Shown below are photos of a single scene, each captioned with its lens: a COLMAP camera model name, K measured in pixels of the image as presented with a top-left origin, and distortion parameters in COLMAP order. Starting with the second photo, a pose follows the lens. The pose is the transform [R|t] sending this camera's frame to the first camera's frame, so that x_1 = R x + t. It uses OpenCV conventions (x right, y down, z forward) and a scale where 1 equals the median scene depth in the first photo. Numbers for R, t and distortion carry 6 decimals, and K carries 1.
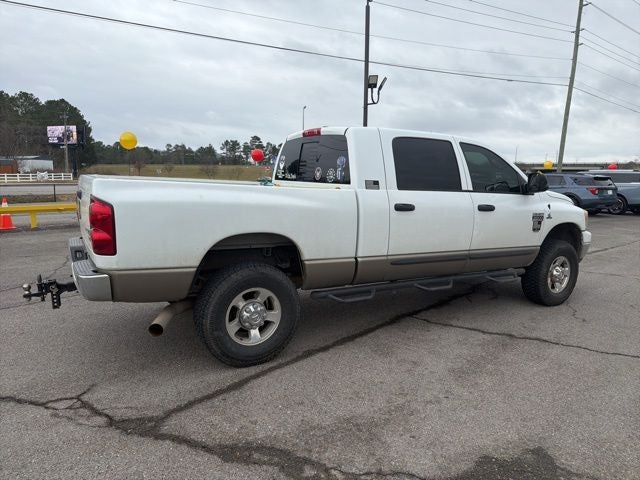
lens RADIAL K [[446.9, 0, 322.1], [0, 446.9, 245.3], [0, 0, 1]] dist [0.055957, -0.072897]
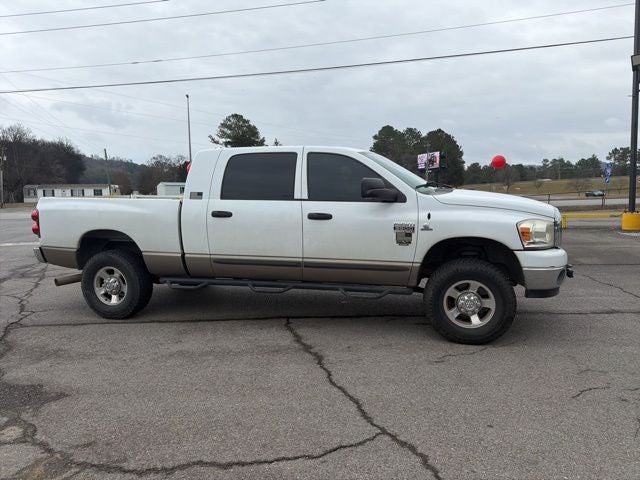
lens RADIAL K [[446.9, 0, 321.4], [0, 446.9, 239.8], [0, 0, 1]] dist [0.055957, -0.072897]
pose [[0.699221, 0.038325, -0.713878, 1.124424], [-0.074616, 0.997021, -0.019558, -0.013912], [0.711001, 0.066942, 0.699997, 0.343820]]
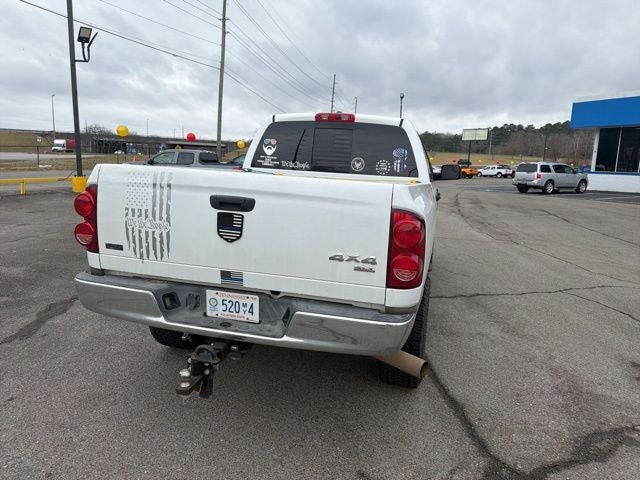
lens RADIAL K [[446.9, 0, 324.6], [0, 446.9, 239.2], [0, 0, 1]] dist [0.055957, -0.072897]
pose [[0.708314, -0.107243, 0.697704, -0.721795], [0.074064, 0.994227, 0.077631, -0.083351], [-0.702001, -0.003312, 0.712168, 0.388622]]
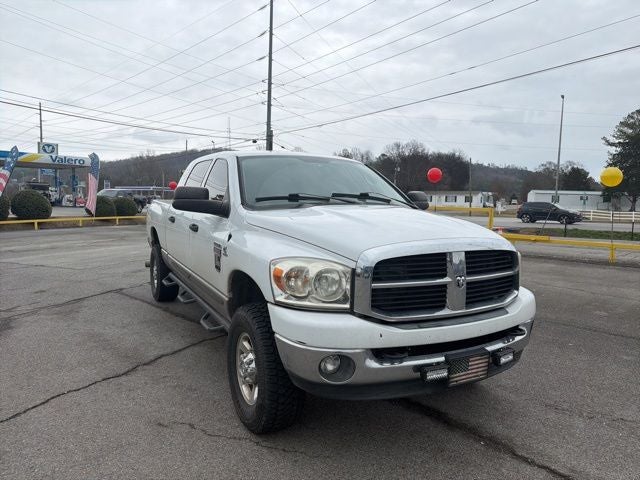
lens RADIAL K [[446.9, 0, 322.0], [0, 446.9, 234.4], [0, 0, 1]] dist [0.055957, -0.072897]
pose [[-0.042989, 0.051265, -0.997759, 1.320333], [-0.170248, 0.983700, 0.057878, -0.174396], [0.984463, 0.172355, -0.033561, 1.355360]]
